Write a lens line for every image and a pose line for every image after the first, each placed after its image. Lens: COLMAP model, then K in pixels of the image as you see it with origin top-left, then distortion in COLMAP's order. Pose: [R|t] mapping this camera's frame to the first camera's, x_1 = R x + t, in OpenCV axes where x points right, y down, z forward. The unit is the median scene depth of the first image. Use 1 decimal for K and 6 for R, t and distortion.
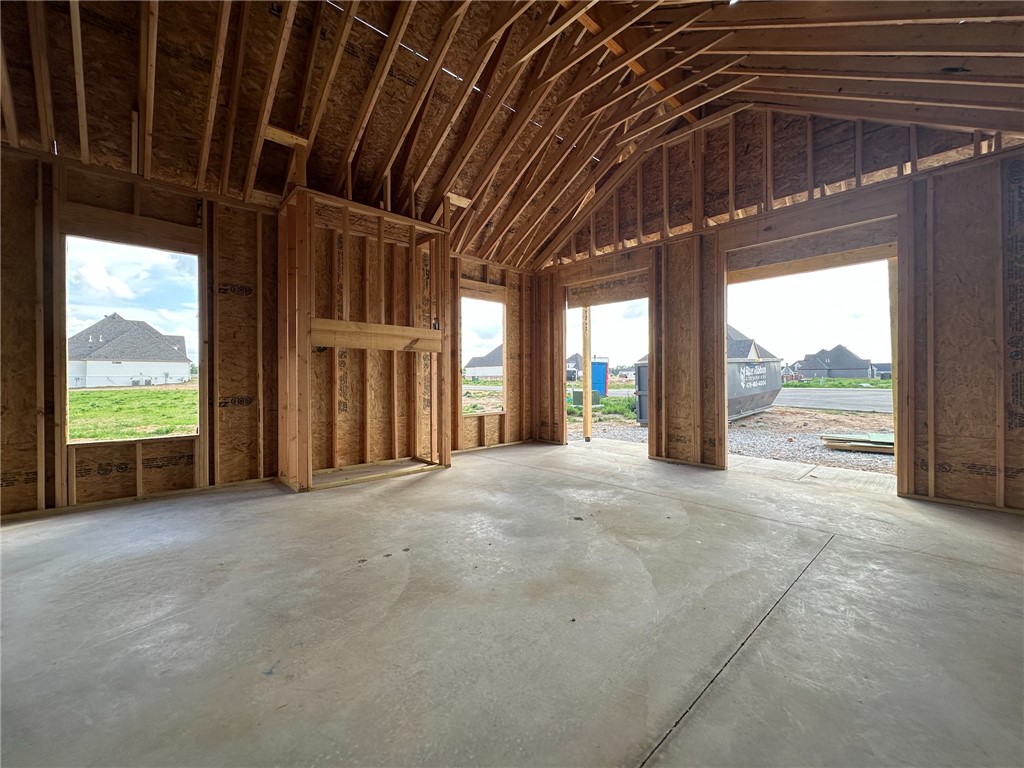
lens RADIAL K [[419.4, 0, 516.4], [0, 419.4, 381.6], [0, 0, 1]] dist [0.000057, -0.000757]
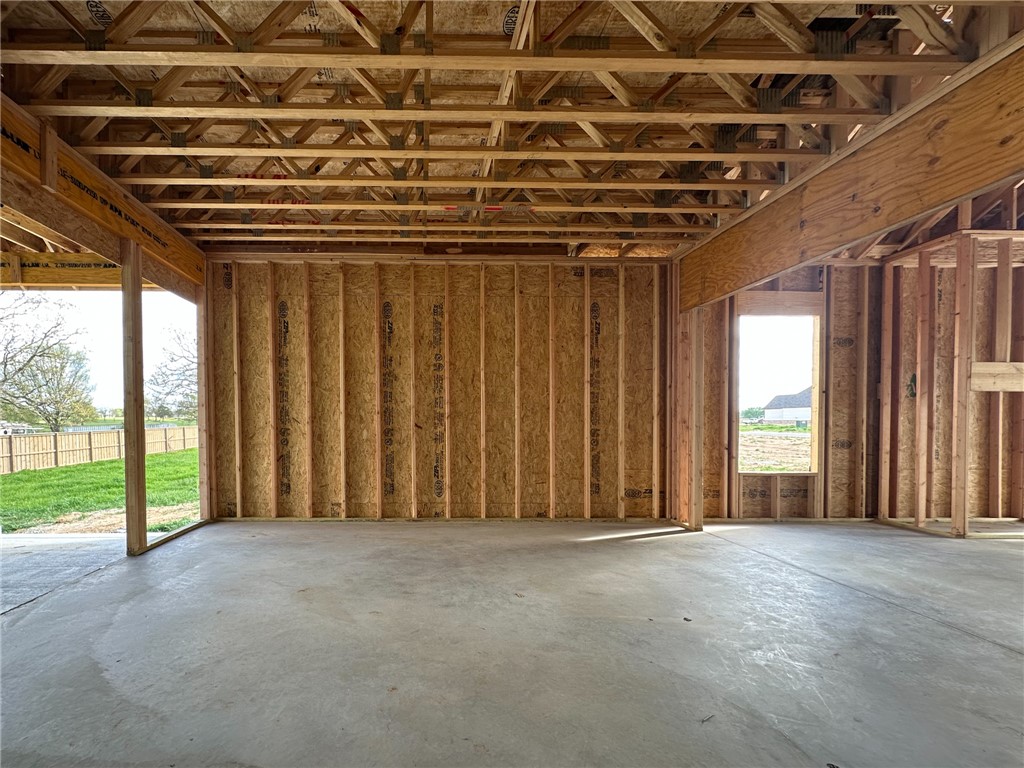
lens RADIAL K [[452.9, 0, 433.5], [0, 452.9, 433.1], [0, 0, 1]] dist [0.003633, 0.000506]
pose [[0.744179, 0.019251, -0.667703, -0.709062], [-0.009593, 0.999790, 0.018134, 0.005973], [0.667912, -0.007090, 0.744207, -0.628479]]
